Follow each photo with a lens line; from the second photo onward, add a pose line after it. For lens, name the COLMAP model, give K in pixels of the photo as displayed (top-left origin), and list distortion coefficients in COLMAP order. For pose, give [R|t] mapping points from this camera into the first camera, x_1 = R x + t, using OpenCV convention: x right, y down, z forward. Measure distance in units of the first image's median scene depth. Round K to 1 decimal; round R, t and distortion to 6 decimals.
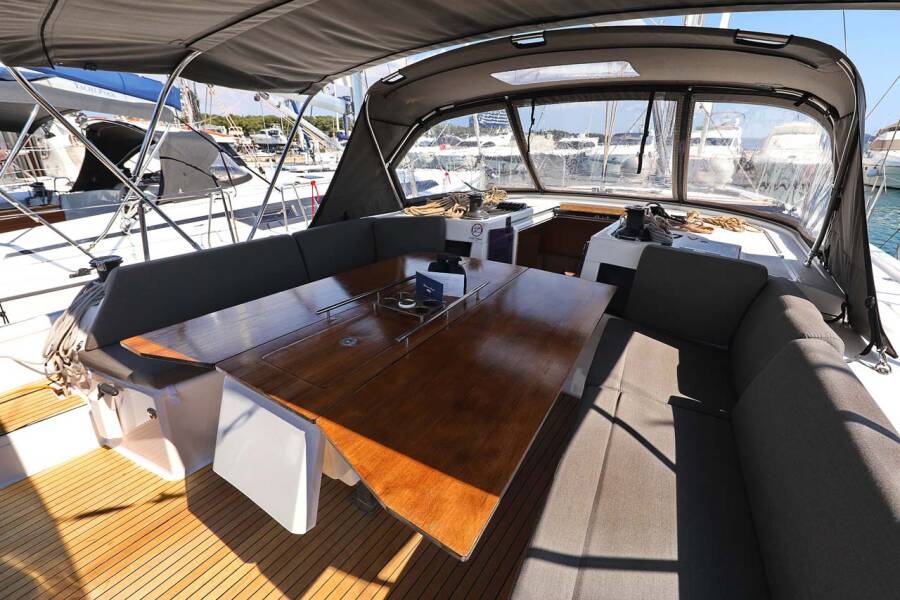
lens RADIAL K [[407.5, 0, 450.0], [0, 407.5, 300.0], [0, 0, 1]] dist [0.001095, -0.000380]
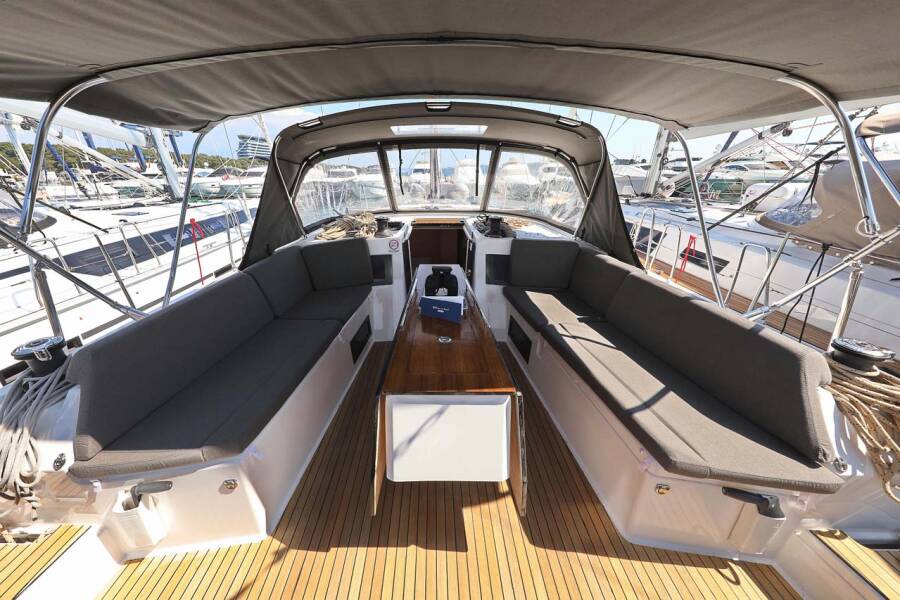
lens RADIAL K [[307.4, 0, 432.0], [0, 307.4, 296.1], [0, 0, 1]] dist [0.001191, -0.000082]
pose [[0.828535, -0.217546, 0.515949, -0.418124], [0.209164, 0.974984, 0.075209, -0.062386], [-0.519403, 0.045605, 0.853311, 0.099740]]
